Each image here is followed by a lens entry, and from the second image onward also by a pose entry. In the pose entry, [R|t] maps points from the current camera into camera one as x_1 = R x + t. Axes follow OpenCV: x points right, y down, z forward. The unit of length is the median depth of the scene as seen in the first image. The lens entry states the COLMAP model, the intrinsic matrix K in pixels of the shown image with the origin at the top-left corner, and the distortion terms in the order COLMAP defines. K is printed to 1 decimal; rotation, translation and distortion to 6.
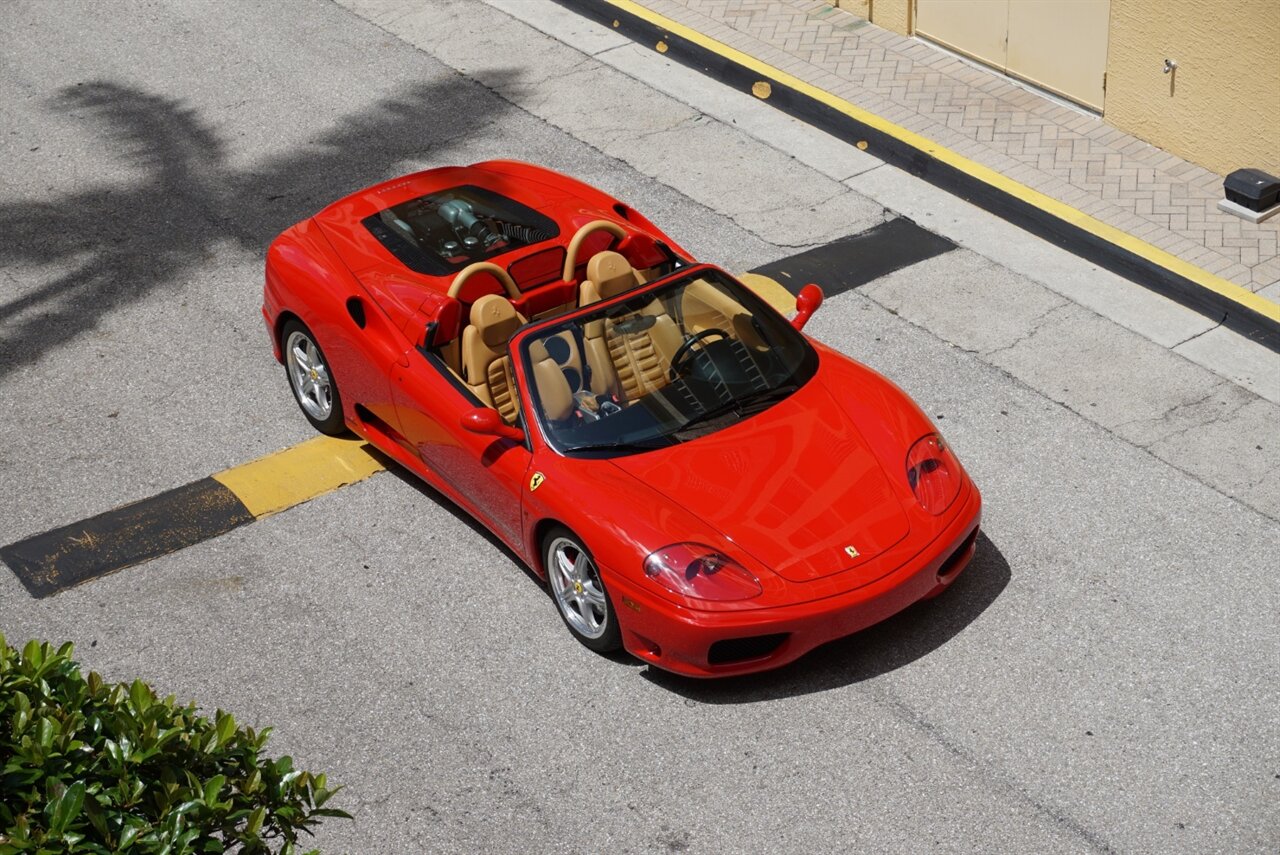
lens RADIAL K [[2314.2, 0, 597.2], [0, 2314.2, 429.5], [0, 0, 1]] dist [0.005912, 0.042984]
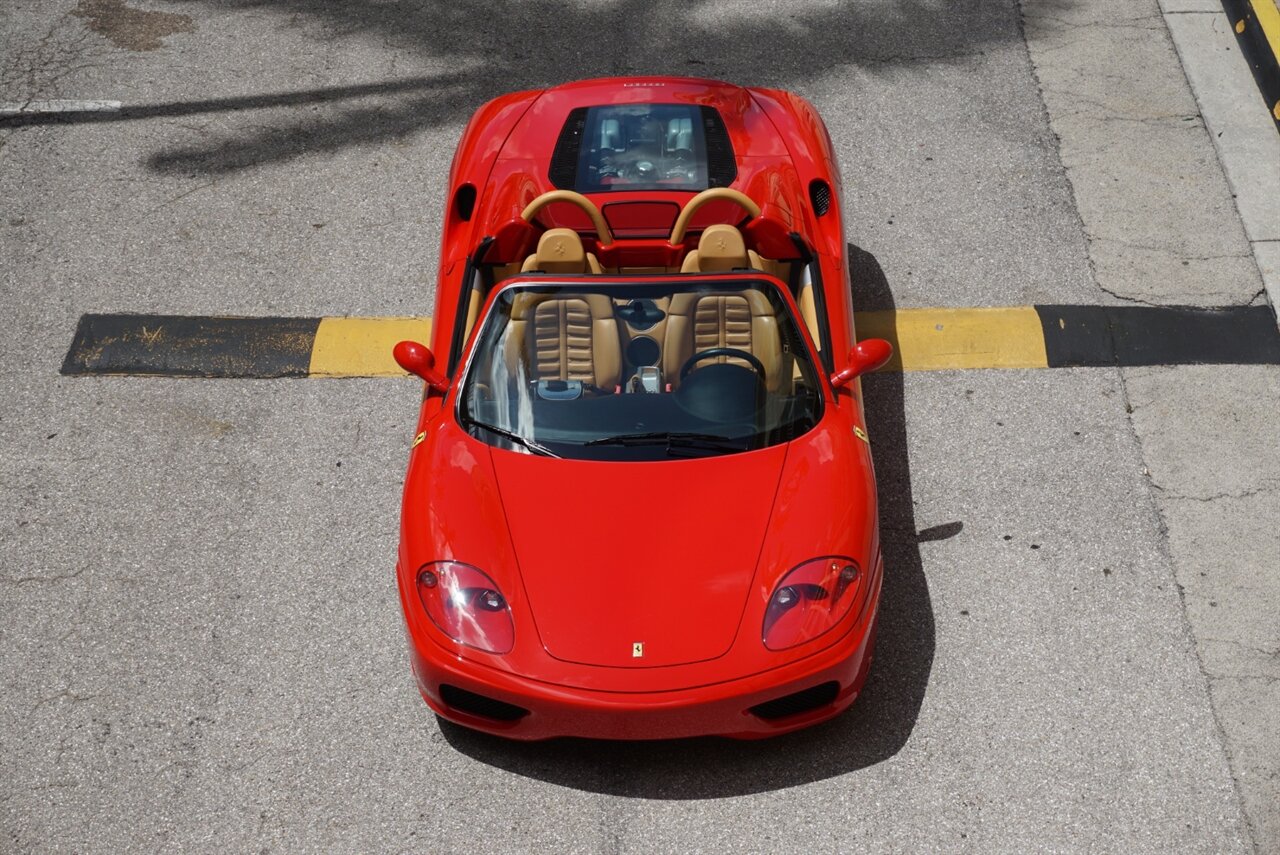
lens RADIAL K [[2368.5, 0, 640.0], [0, 2368.5, 427.5], [0, 0, 1]] dist [0.010239, 0.046698]
pose [[0.847018, 0.352853, -0.397561, 0.357139], [-0.321696, 0.935665, 0.145059, -0.124710], [0.423169, 0.005026, 0.906037, 0.182740]]
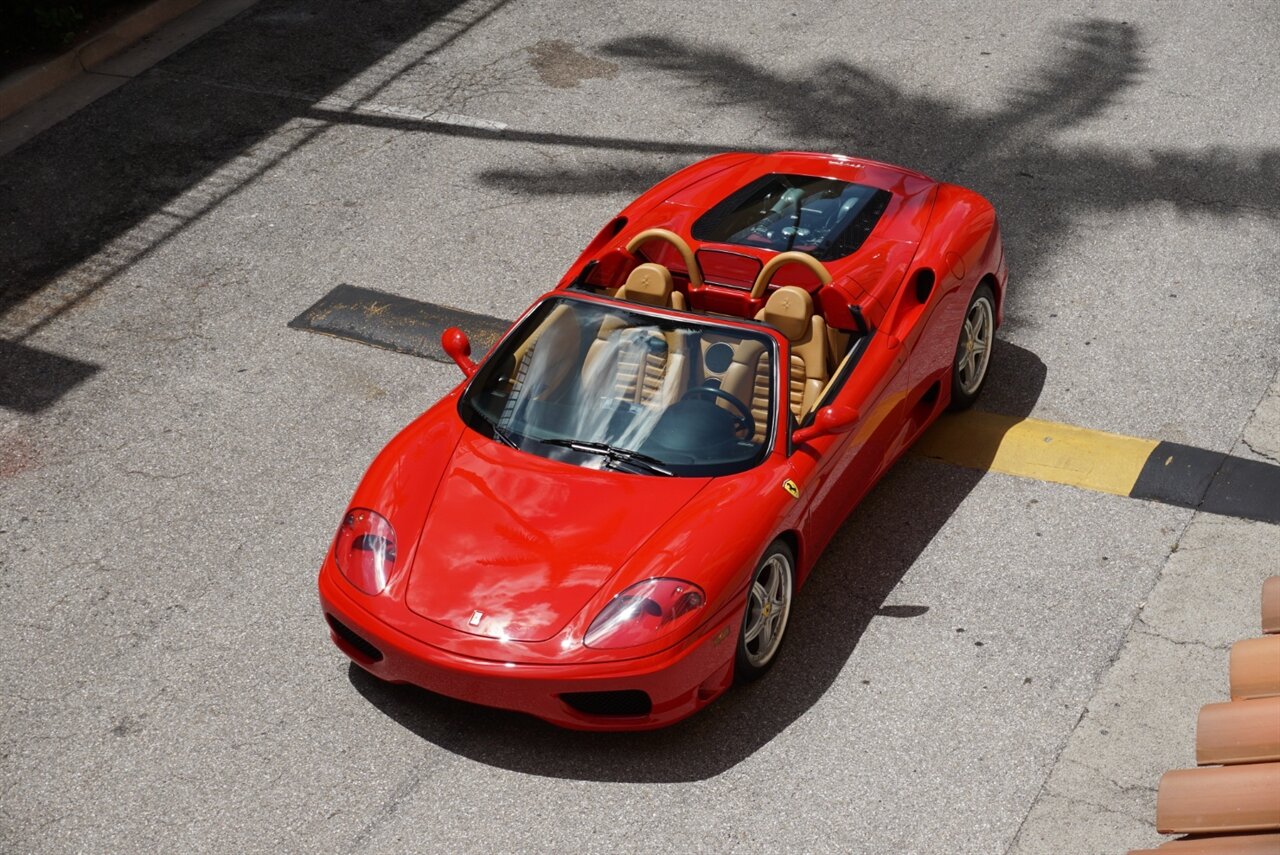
lens RADIAL K [[2314.2, 0, 597.2], [0, 2314.2, 429.5], [0, 0, 1]] dist [0.005912, 0.042984]
pose [[0.570137, 0.481156, -0.665907, 0.598786], [-0.450835, 0.860841, 0.236010, -0.210314], [0.686798, 0.165656, 0.707720, 0.309395]]
